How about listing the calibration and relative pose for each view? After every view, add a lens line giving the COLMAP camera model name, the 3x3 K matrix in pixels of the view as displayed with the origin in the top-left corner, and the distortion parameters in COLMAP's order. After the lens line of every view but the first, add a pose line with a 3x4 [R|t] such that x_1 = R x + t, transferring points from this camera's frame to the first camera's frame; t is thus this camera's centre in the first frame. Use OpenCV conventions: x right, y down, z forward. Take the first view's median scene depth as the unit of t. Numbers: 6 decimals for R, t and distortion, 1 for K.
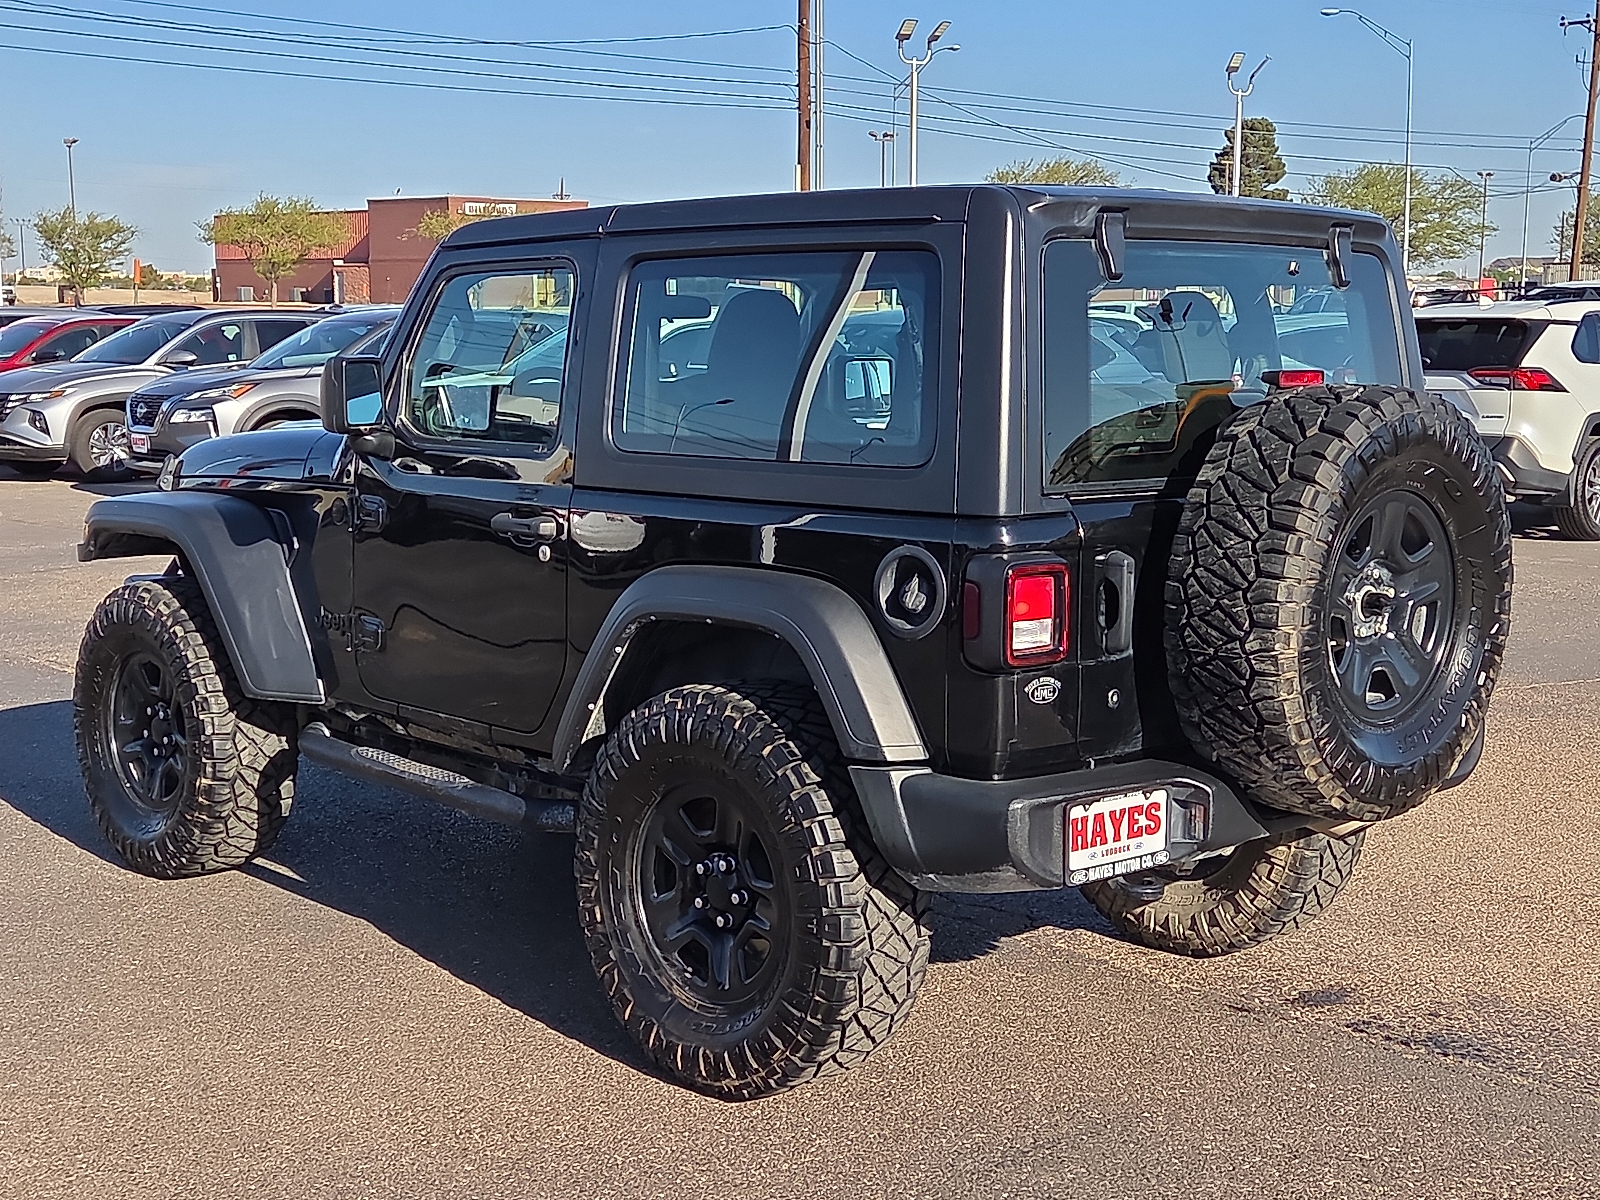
lens RADIAL K [[2218.4, 0, 794.6], [0, 2218.4, 601.4], [0, 0, 1]] dist [0.124337, 0.000000]
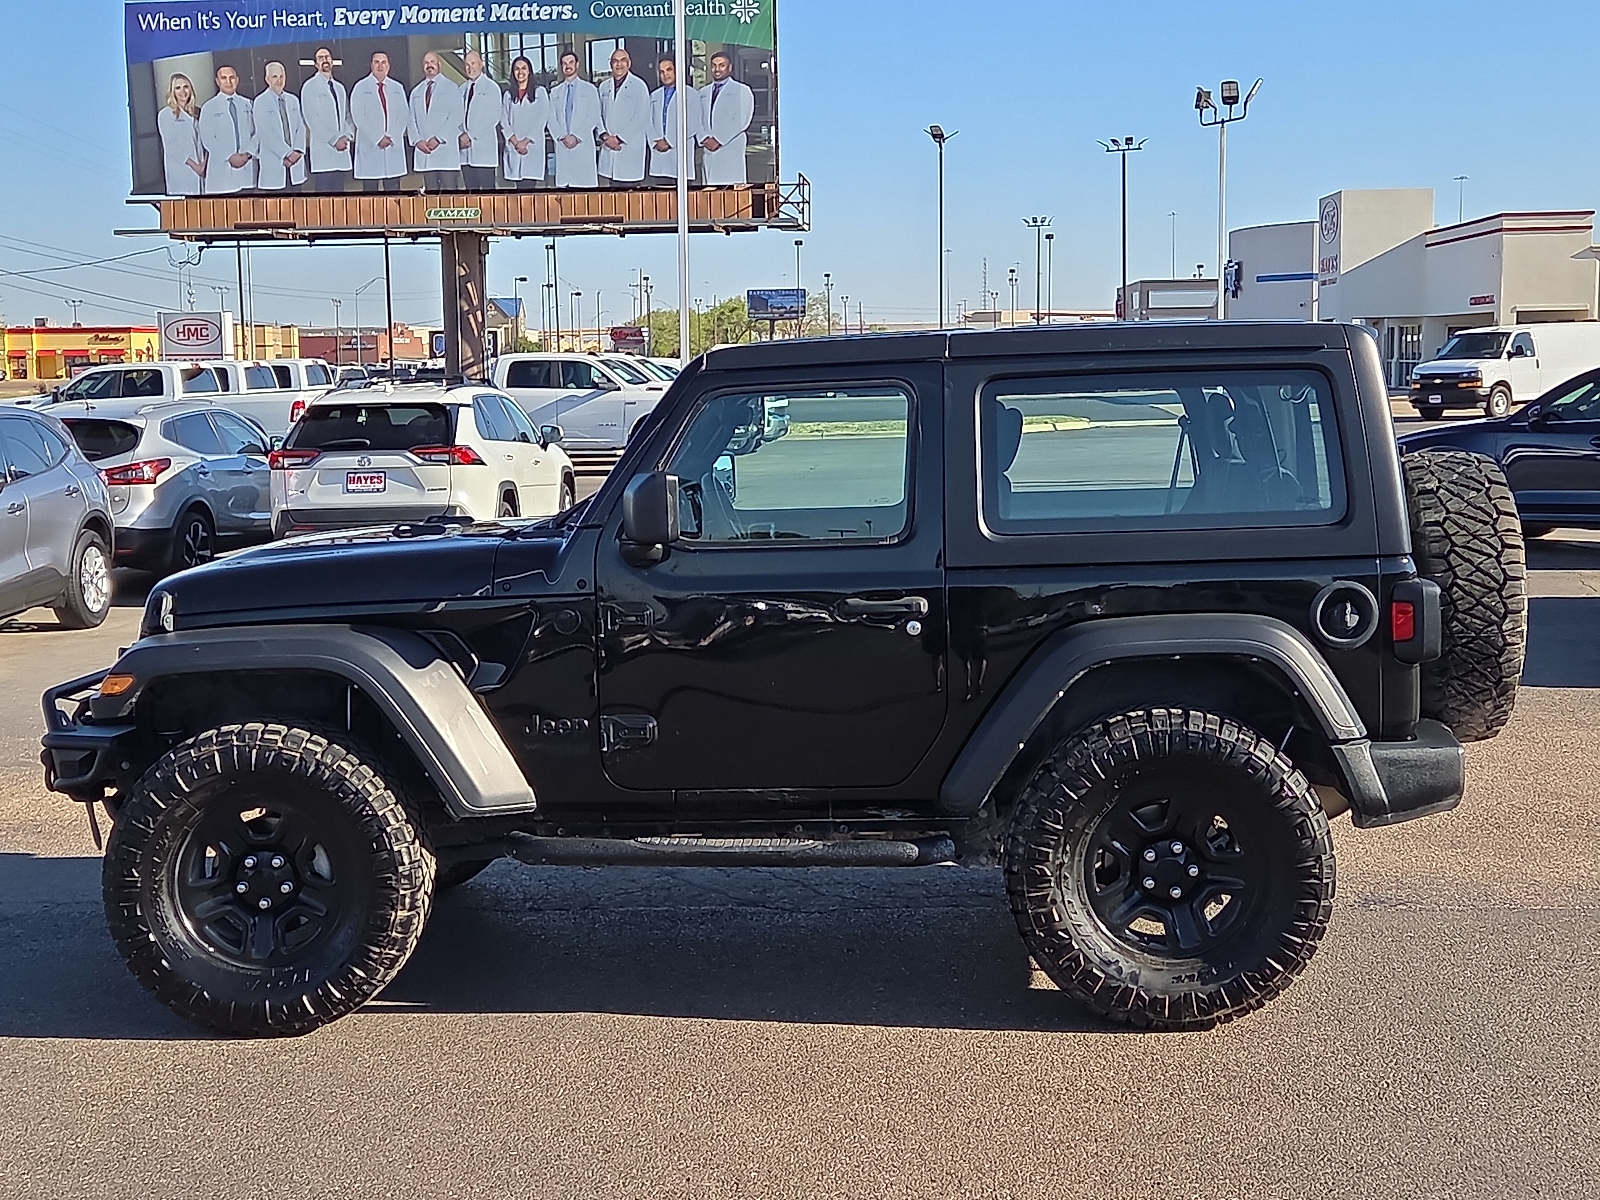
lens RADIAL K [[2218.4, 0, 808.5], [0, 2218.4, 599.3], [0, 0, 1]] dist [0.124337, 0.000000]
pose [[0.699403, -0.089667, 0.709080, -0.831031], [0.112692, 0.993524, 0.014482, -0.050980], [-0.705787, 0.069779, 0.704979, 0.180073]]
